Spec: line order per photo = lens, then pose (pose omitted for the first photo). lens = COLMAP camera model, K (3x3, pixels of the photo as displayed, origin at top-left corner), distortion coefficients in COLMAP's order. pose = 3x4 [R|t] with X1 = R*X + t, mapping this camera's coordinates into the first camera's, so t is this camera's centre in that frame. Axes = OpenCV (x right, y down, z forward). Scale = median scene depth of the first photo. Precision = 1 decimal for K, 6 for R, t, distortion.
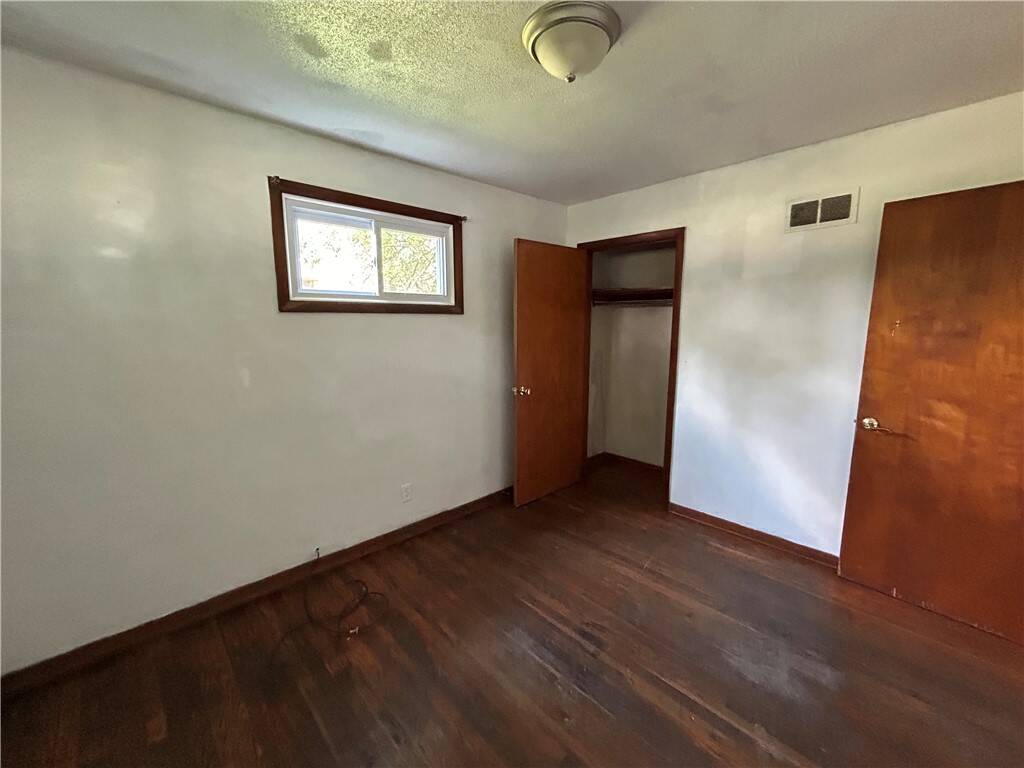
lens RADIAL K [[414.1, 0, 514.1], [0, 414.1, 383.3], [0, 0, 1]] dist [0.002826, 0.000305]
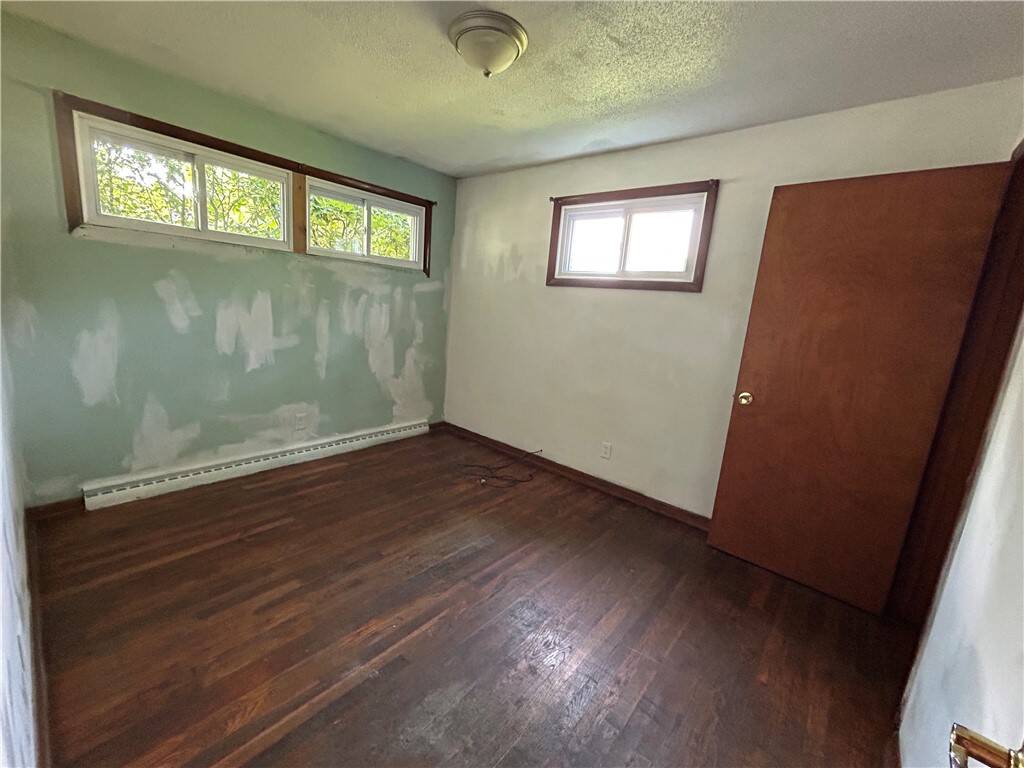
lens RADIAL K [[417.6, 0, 508.9], [0, 417.6, 383.1], [0, 0, 1]] dist [-0.000149, -0.000036]
pose [[0.101377, 0.203005, -0.973916, 0.993978], [-0.225864, 0.958092, 0.176196, -0.064338], [0.968869, 0.202110, 0.142980, 0.697849]]
